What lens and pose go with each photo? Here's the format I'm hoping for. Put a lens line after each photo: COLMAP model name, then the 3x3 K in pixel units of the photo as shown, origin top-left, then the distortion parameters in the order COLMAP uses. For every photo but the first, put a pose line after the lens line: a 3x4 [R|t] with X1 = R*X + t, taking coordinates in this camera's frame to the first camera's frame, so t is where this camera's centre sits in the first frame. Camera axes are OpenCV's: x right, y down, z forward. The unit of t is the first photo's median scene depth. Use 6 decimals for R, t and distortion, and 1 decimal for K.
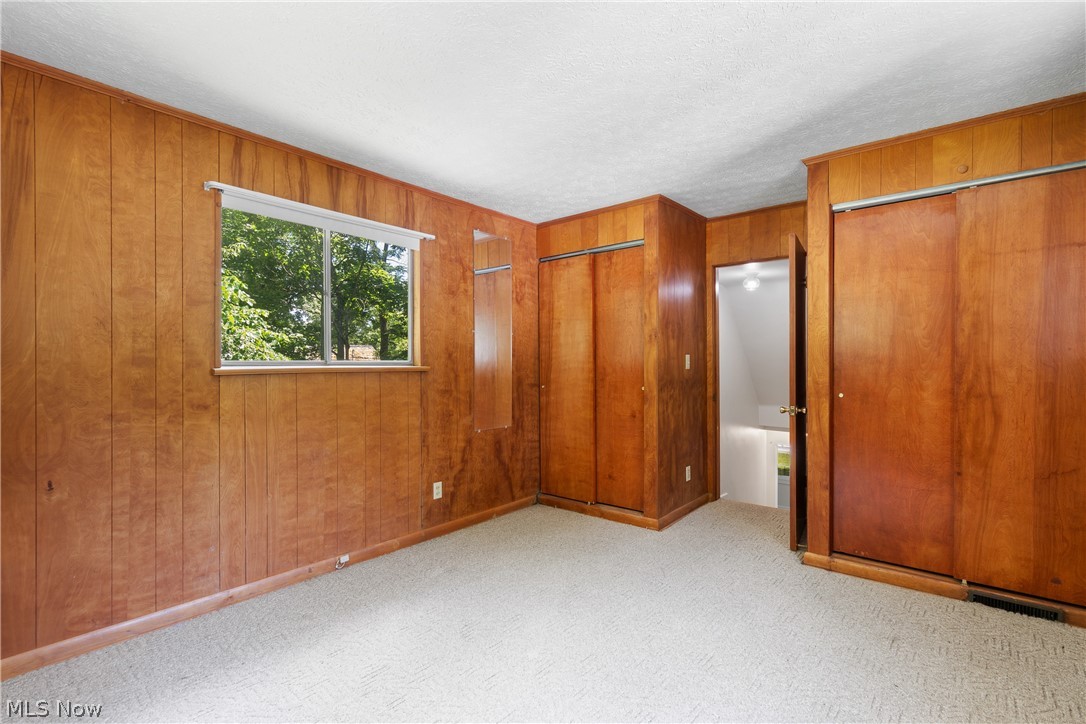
lens RADIAL K [[491.0, 0, 543.7], [0, 491.0, 364.0], [0, 0, 1]] dist [0.002203, -0.000884]
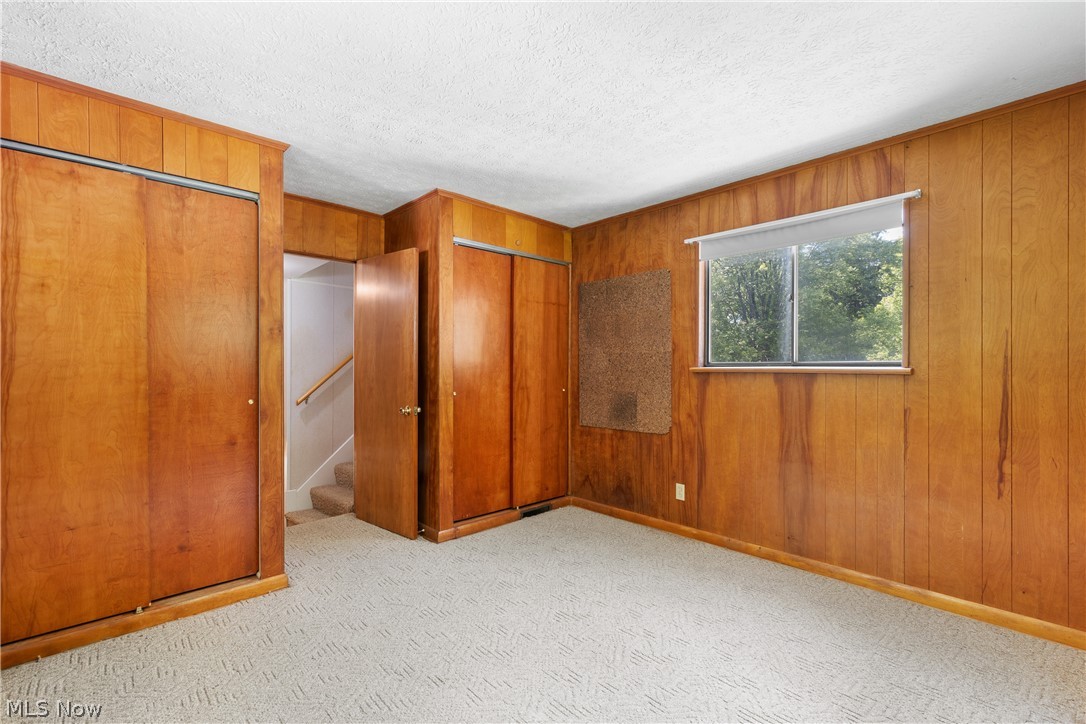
lens RADIAL K [[491.0, 0, 568.7], [0, 491.0, 368.9], [0, 0, 1]] dist [0.002203, -0.000884]
pose [[0.089540, -0.000208, 0.995983, -0.594927], [0.000030, 1.000000, 0.000206, 0.002110], [-0.995983, 0.000011, 0.089540, 0.611843]]
